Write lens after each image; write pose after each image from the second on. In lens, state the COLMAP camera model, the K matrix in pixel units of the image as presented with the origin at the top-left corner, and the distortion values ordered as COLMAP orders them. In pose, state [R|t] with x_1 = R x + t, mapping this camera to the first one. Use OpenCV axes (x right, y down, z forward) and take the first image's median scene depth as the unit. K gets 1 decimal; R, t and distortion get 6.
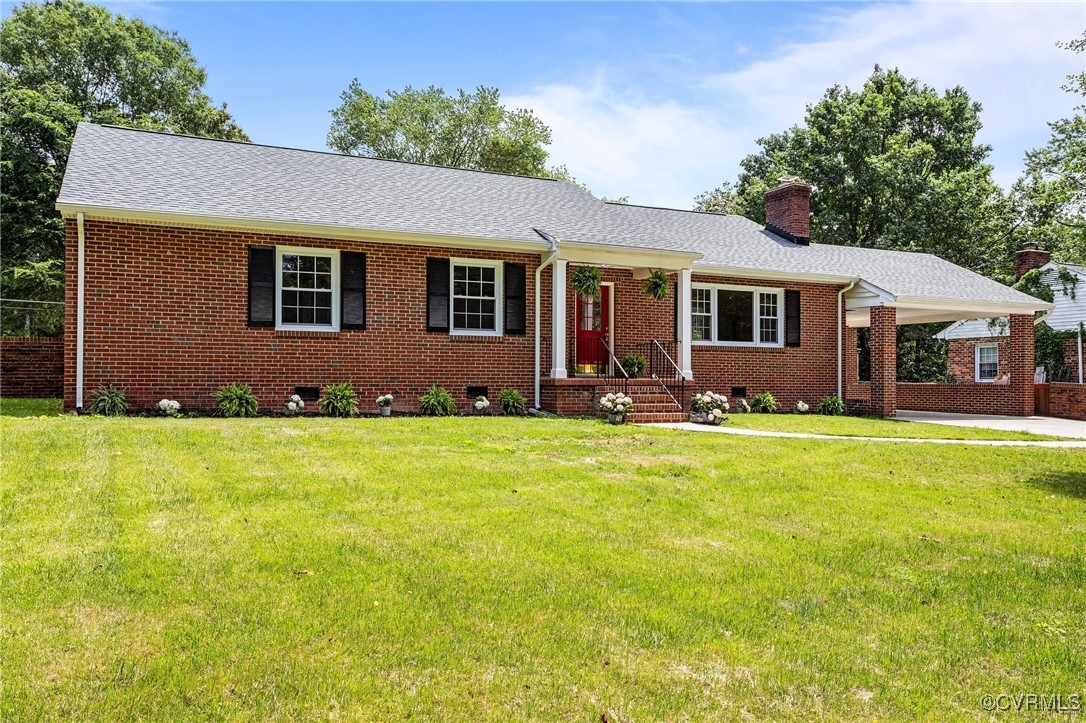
lens RADIAL K [[859.5, 0, 545.7], [0, 859.5, 365.5], [0, 0, 1]] dist [0.016695, -0.008419]
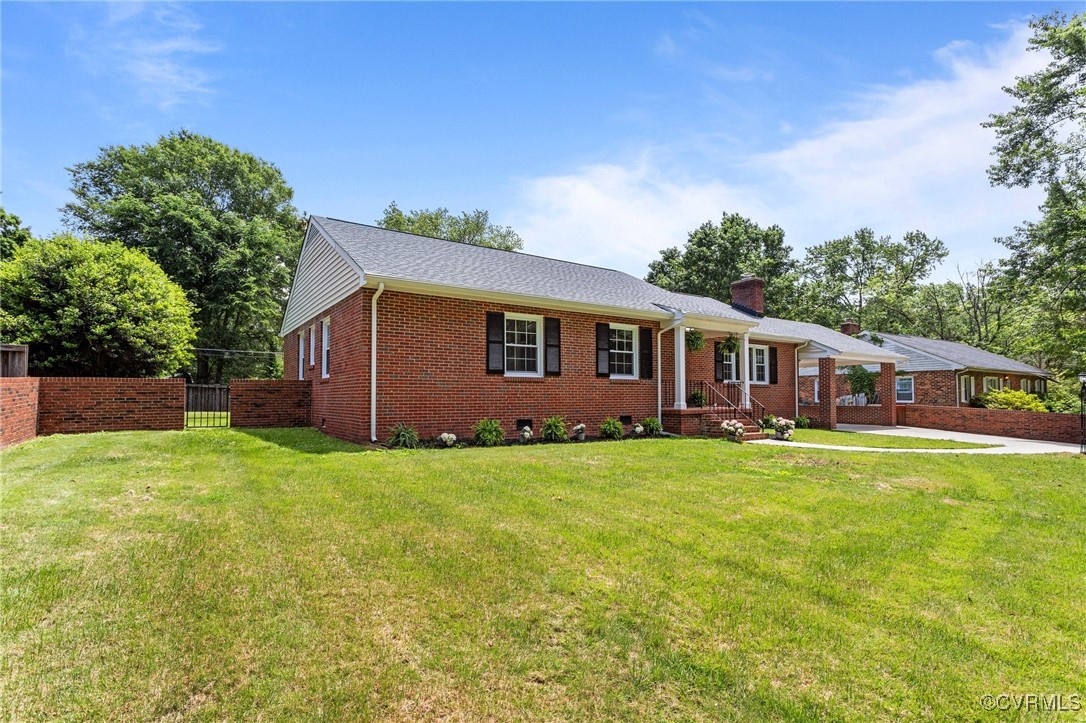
lens RADIAL K [[506.0, 0, 488.8], [0, 506.0, 370.1], [0, 0, 1]] dist [0.002555, 0.001900]
pose [[0.987223, 0.002114, 0.159332, -0.421392], [0.001967, 0.999674, -0.025454, -0.028479], [-0.159333, 0.025442, 0.986897, 0.223483]]
